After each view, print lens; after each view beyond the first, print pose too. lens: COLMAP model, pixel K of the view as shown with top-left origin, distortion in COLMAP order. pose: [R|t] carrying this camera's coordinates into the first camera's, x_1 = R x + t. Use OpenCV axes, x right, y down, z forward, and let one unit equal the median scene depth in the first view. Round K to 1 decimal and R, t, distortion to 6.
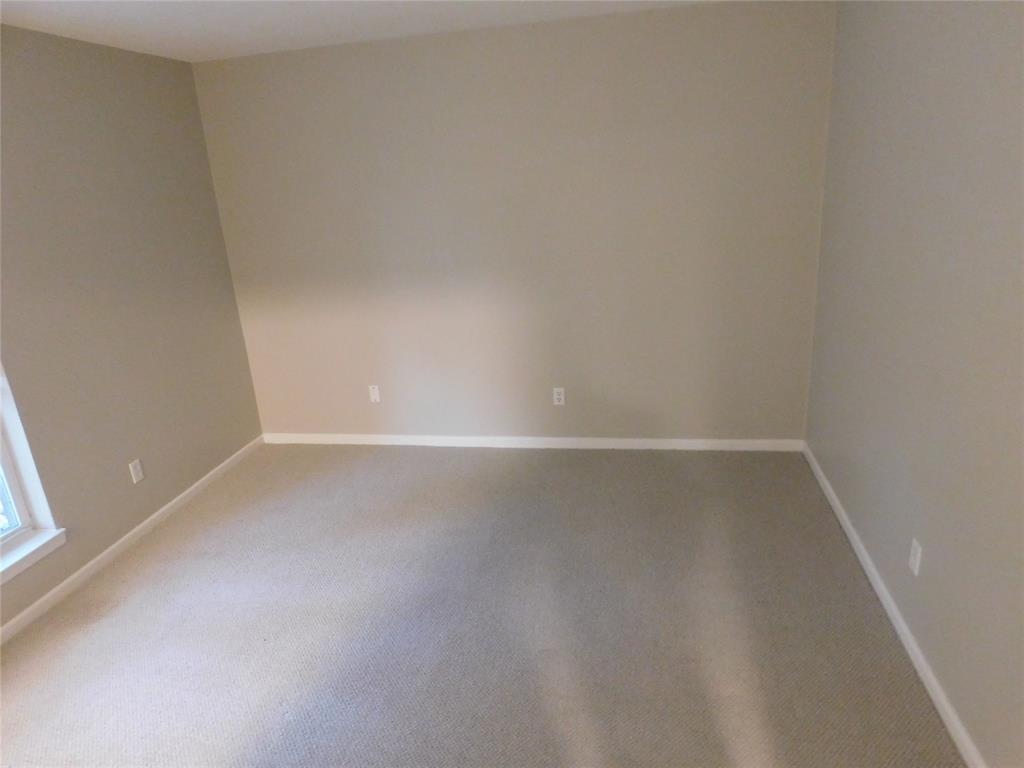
lens RADIAL K [[678.0, 0, 515.8], [0, 678.0, 385.0], [0, 0, 1]] dist [-0.071218, 0.055521]
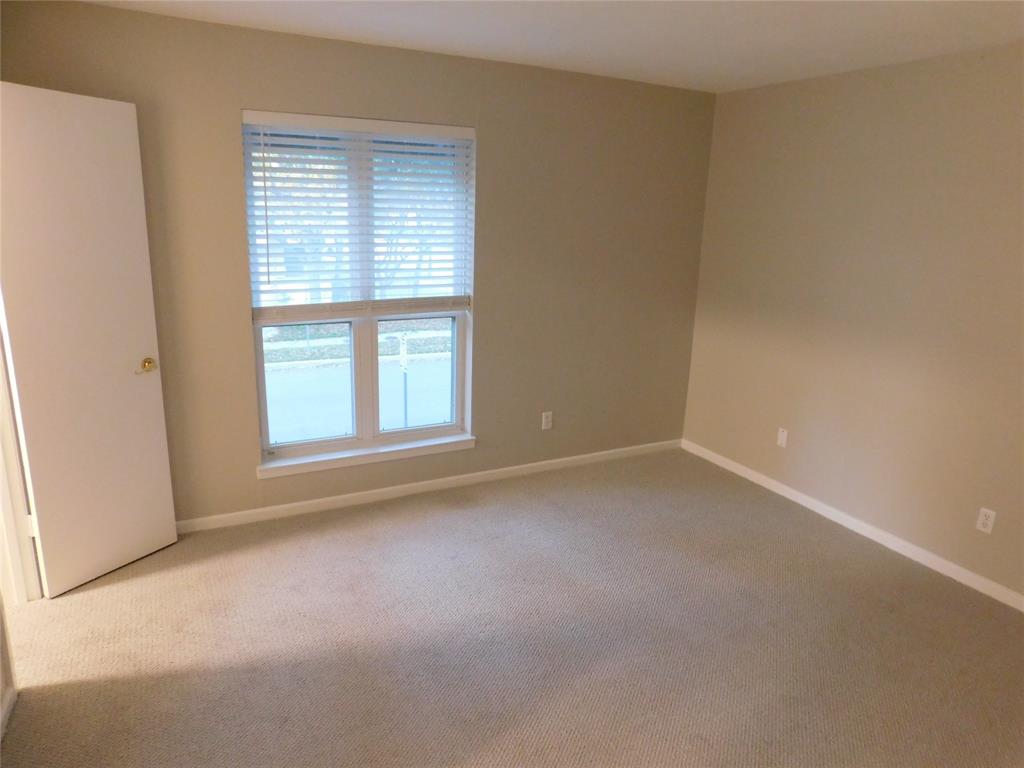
lens RADIAL K [[674.7, 0, 514.5], [0, 674.7, 385.6], [0, 0, 1]] dist [-0.070987, 0.053324]
pose [[0.616413, 0.287120, -0.733211, 0.235787], [-0.322363, 0.941561, 0.097697, -0.027277], [0.718413, 0.176138, 0.672947, 0.094744]]
